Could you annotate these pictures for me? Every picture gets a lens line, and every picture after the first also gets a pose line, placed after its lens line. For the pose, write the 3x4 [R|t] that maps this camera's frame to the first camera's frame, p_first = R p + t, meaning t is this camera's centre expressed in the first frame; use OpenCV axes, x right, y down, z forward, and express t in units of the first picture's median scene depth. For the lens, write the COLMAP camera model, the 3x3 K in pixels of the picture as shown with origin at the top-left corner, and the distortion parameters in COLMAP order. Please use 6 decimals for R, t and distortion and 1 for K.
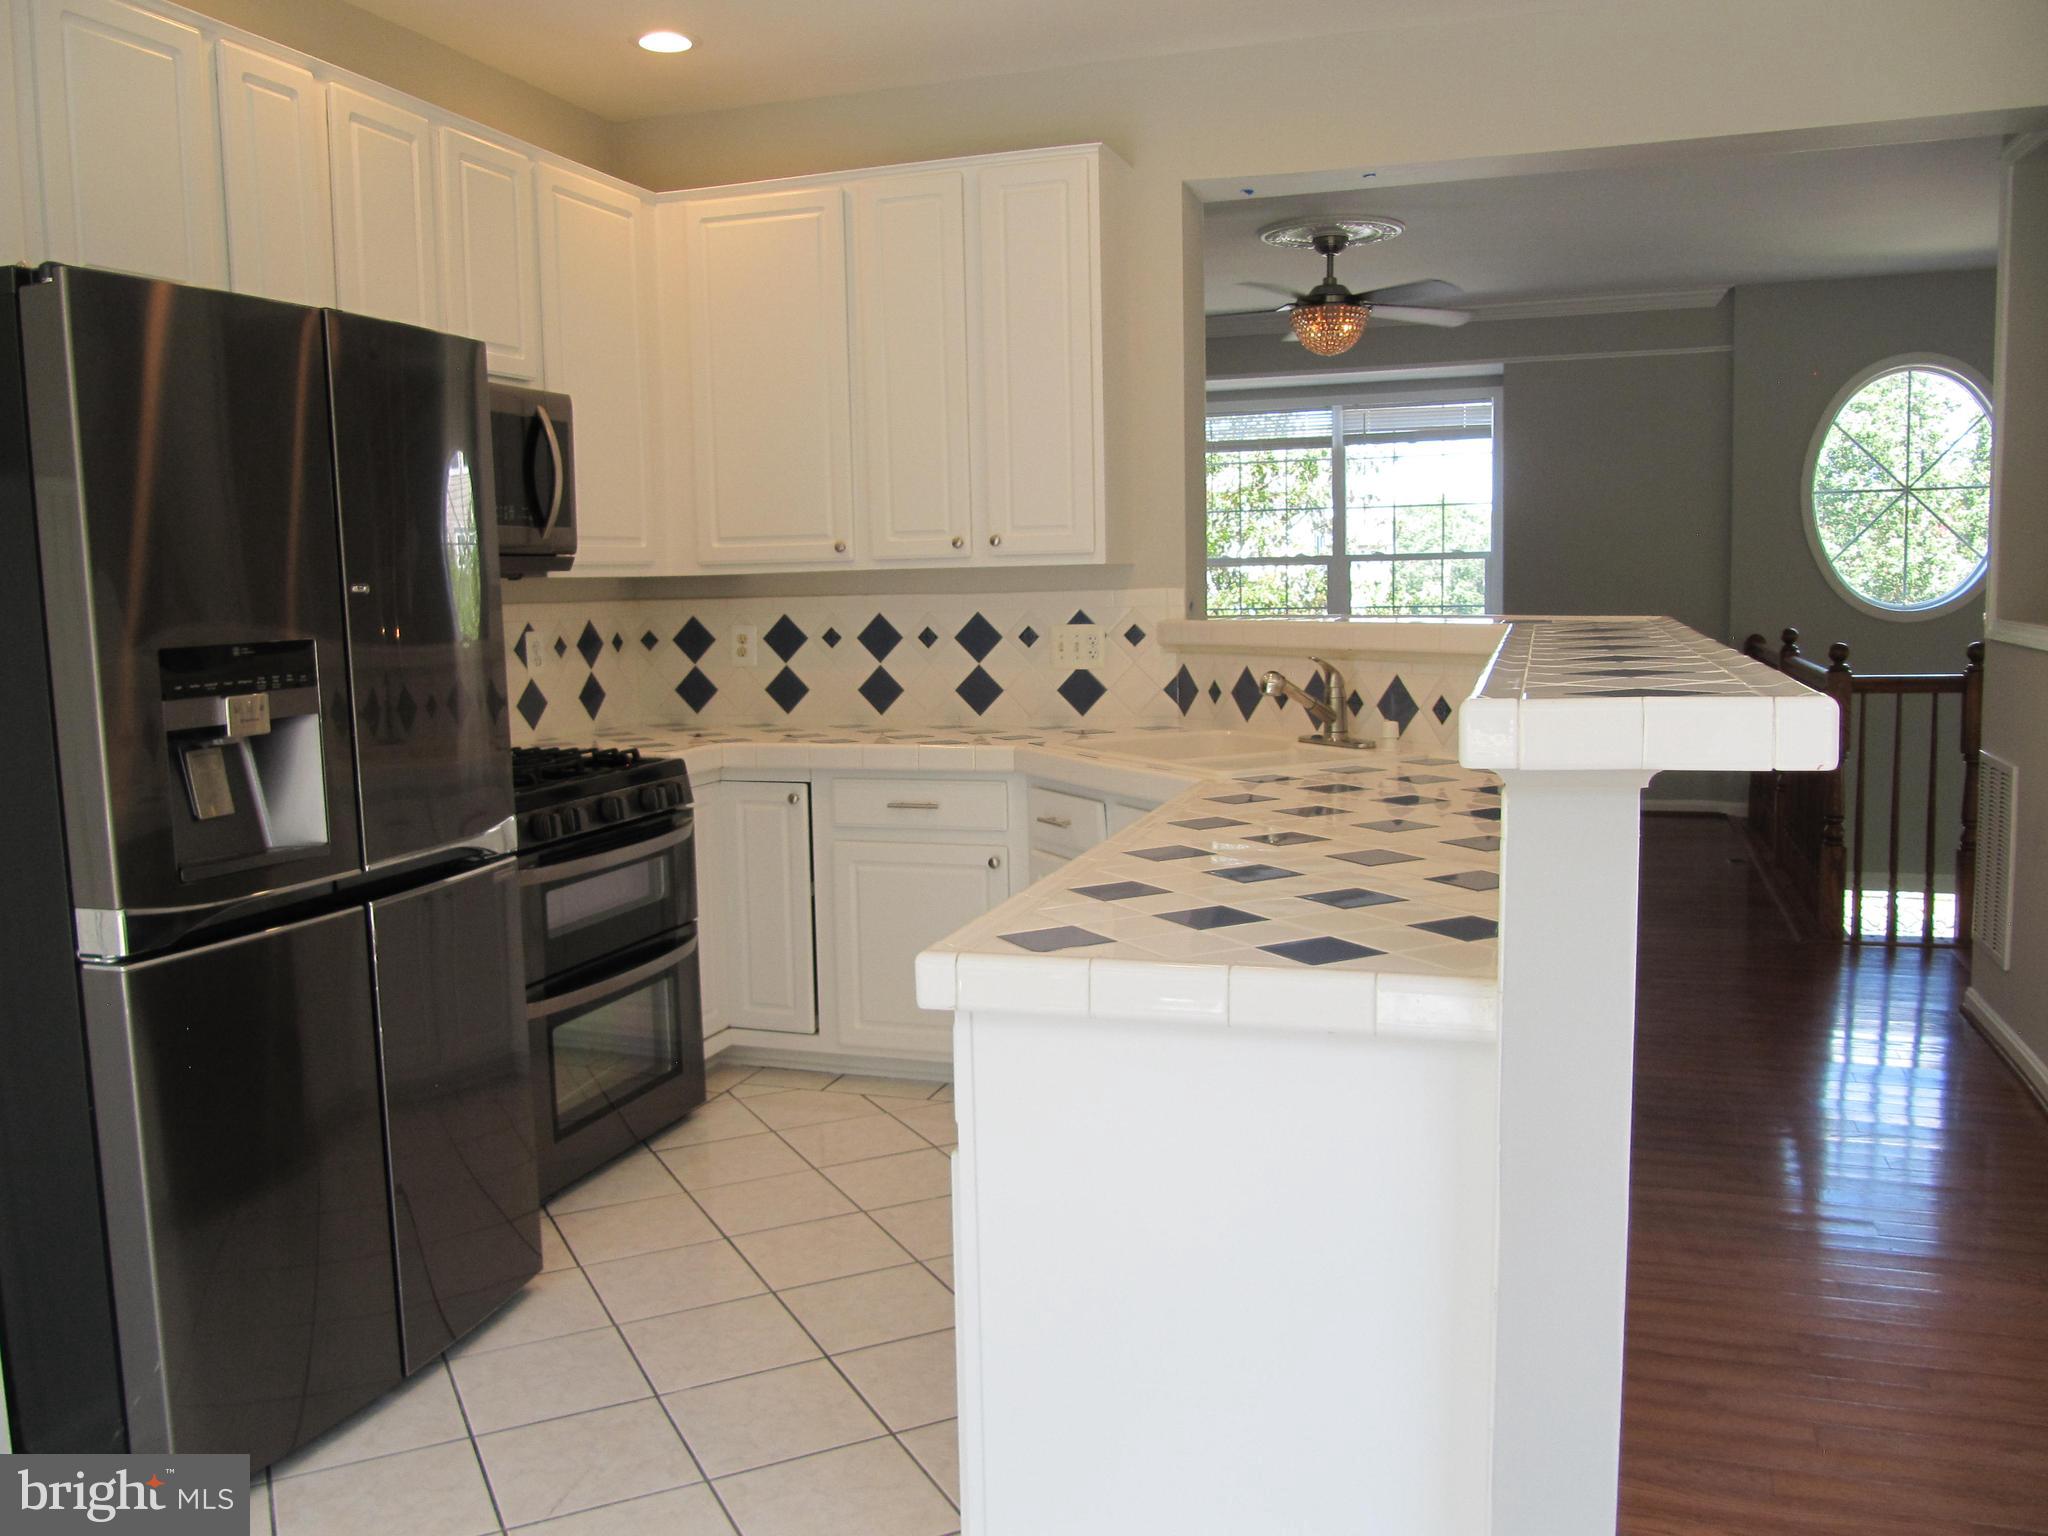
lens RADIAL K [[1659.1, 0, 1020.1], [0, 1659.1, 764.6], [0, 0, 1]] dist [-0.062277, 0.042011]
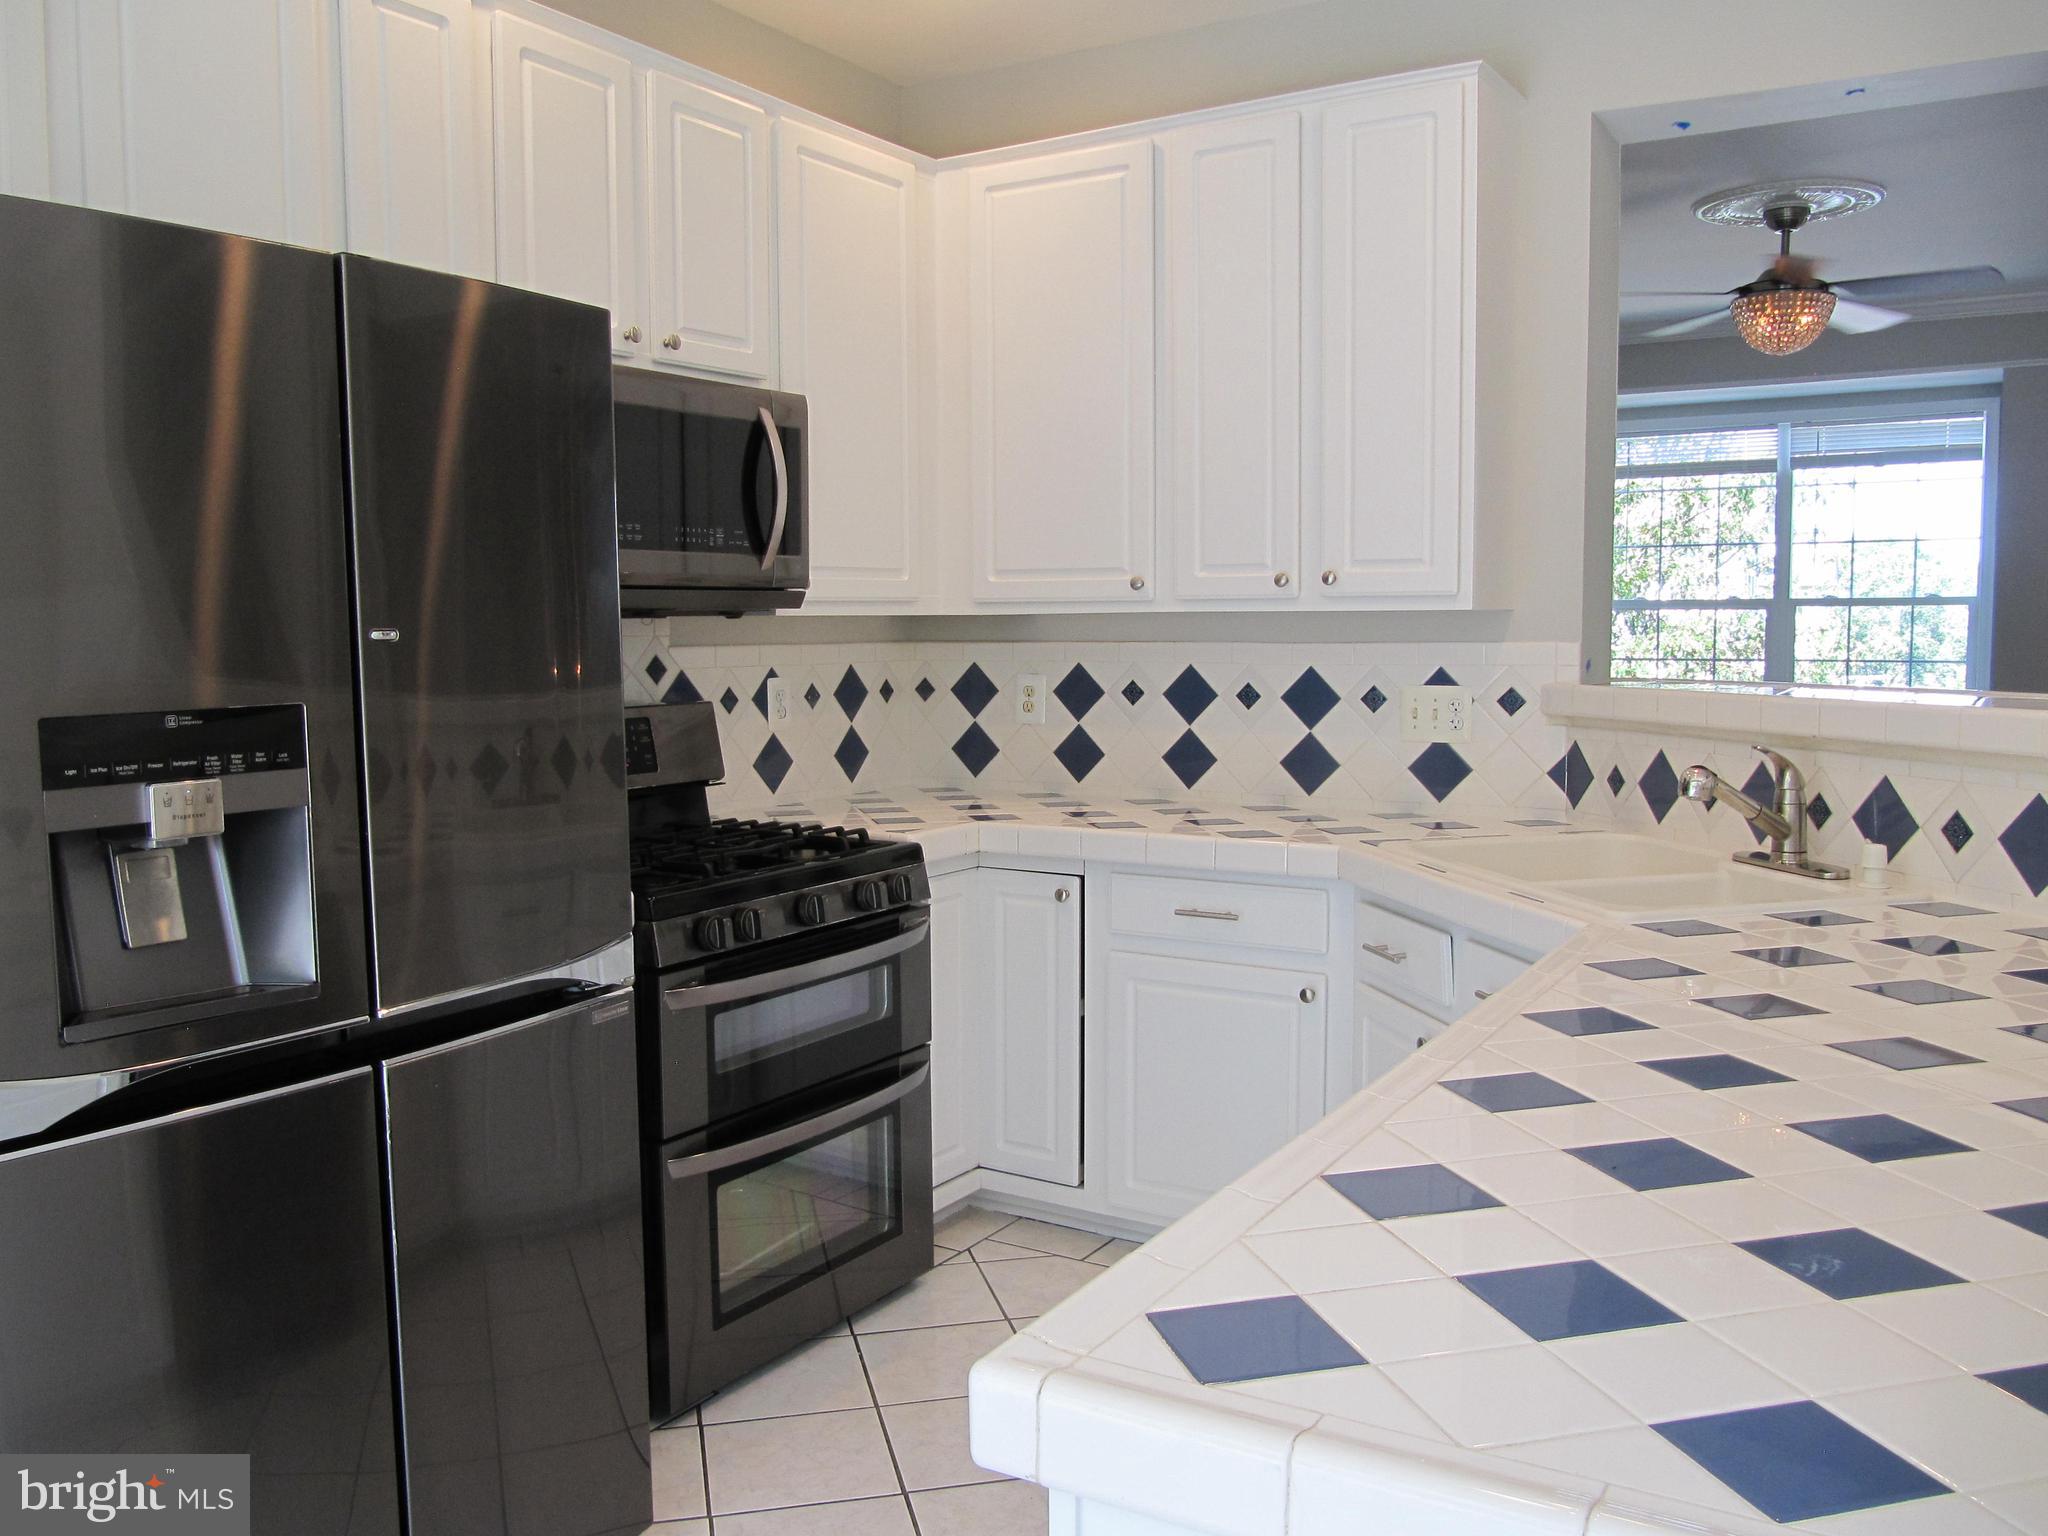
lens RADIAL K [[1659.1, 0, 1020.1], [0, 1659.1, 764.6], [0, 0, 1]] dist [-0.062277, 0.042011]
pose [[0.971701, 0.035717, -0.233499, 0.028262], [-0.040379, 0.999069, -0.015213, -0.028726], [0.232738, 0.024211, 0.972238, 0.205084]]
